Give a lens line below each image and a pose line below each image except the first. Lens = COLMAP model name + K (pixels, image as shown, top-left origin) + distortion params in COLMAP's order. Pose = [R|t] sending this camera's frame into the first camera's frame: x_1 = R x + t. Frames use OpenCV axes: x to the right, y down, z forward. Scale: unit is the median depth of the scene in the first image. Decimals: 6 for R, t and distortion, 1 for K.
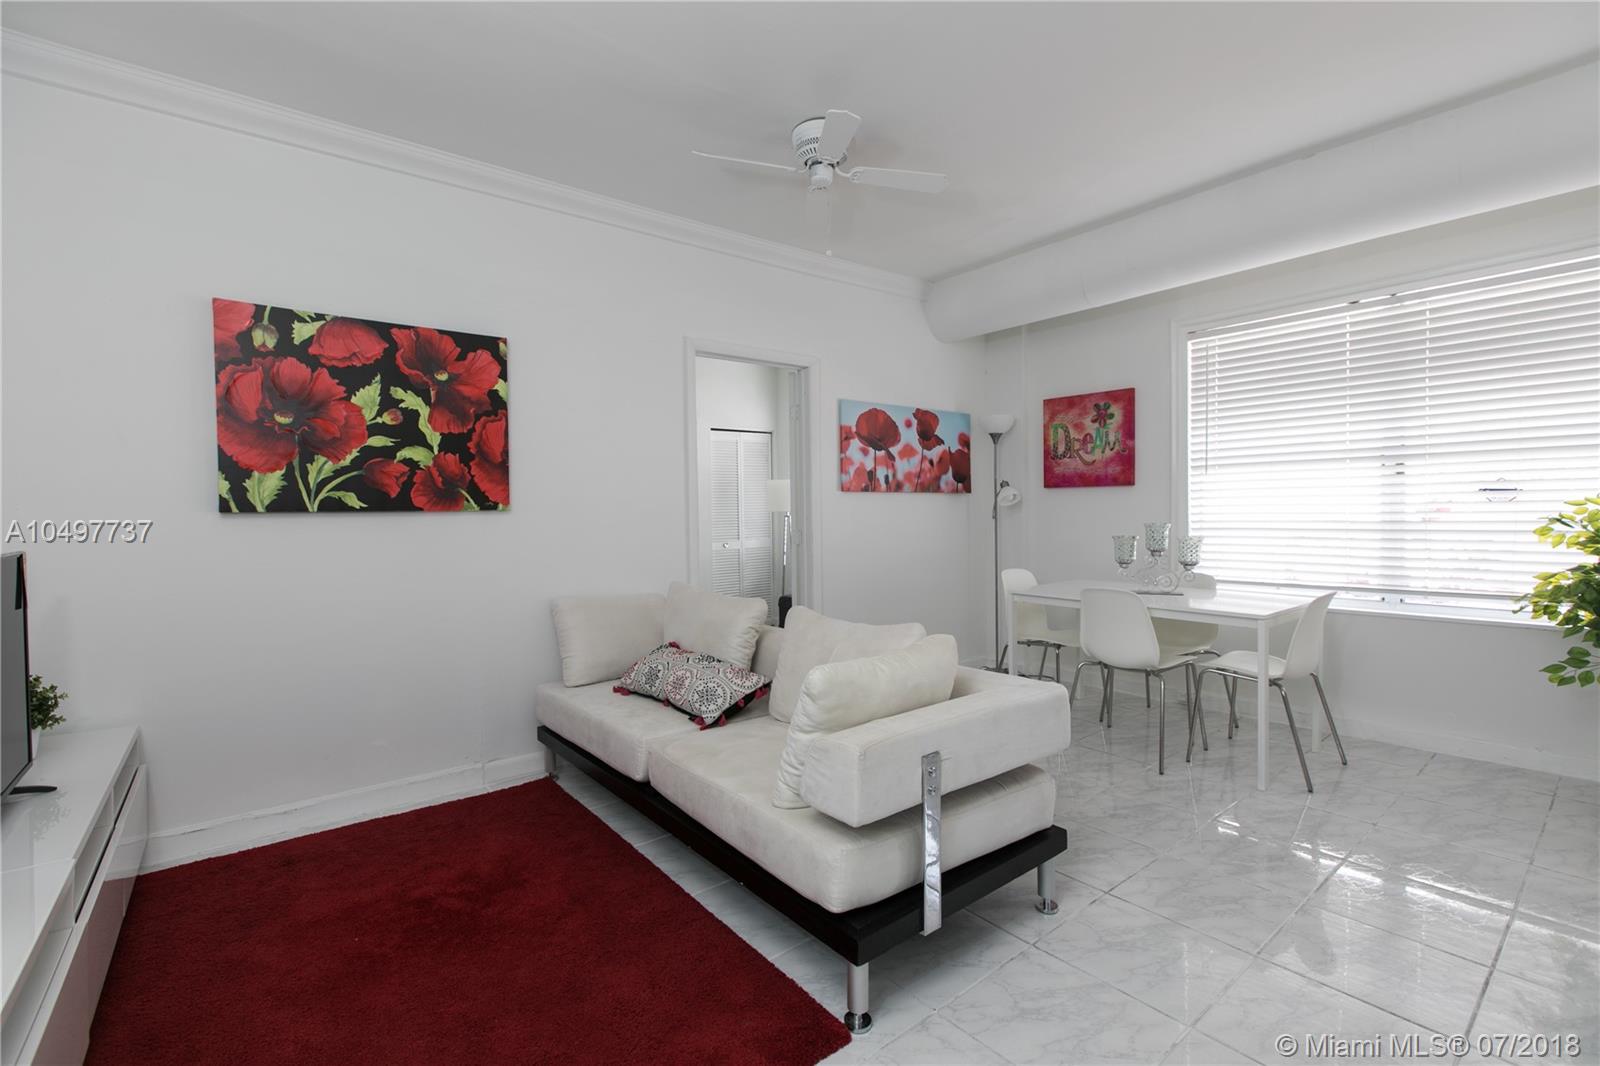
lens RADIAL K [[710.5, 0, 794.4], [0, 710.5, 524.6], [0, 0, 1]] dist [0.004681, 0.000181]
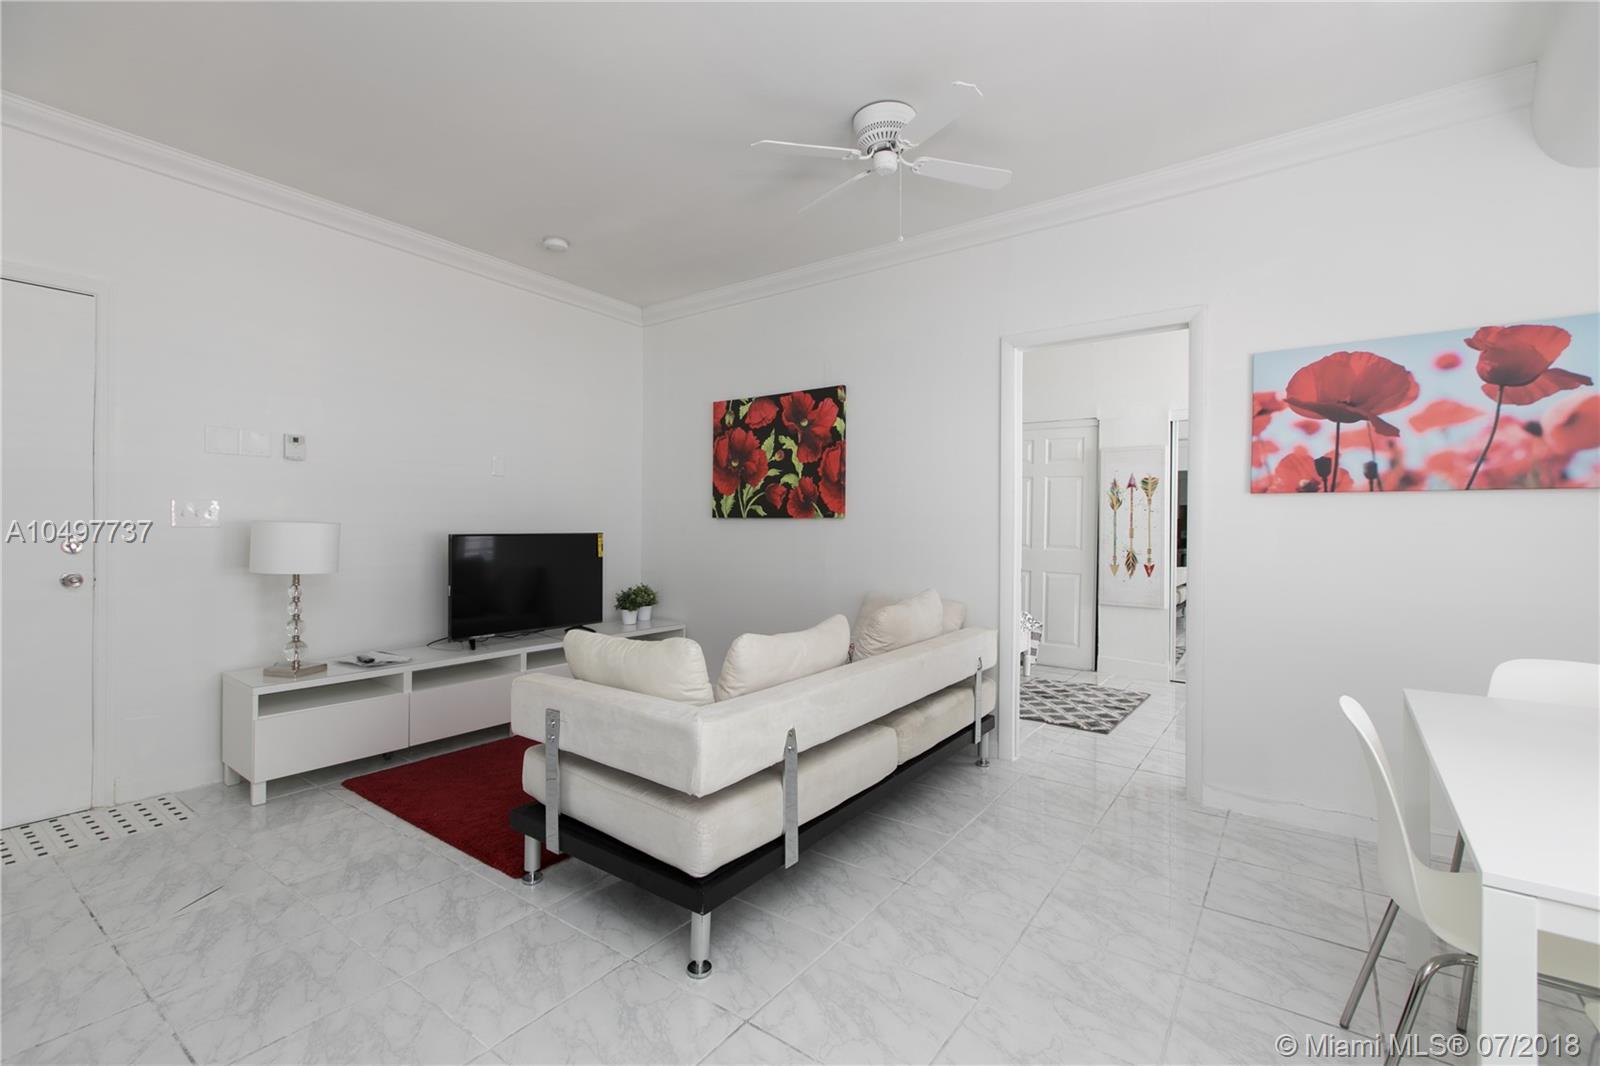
lens RADIAL K [[710.5, 0, 794.4], [0, 710.5, 524.6], [0, 0, 1]] dist [0.004681, 0.000181]
pose [[0.259248, 0.017236, -0.965657, 0.876999], [-0.026041, 0.999602, 0.010851, -0.020986], [0.965460, 0.022334, 0.259593, 0.620536]]
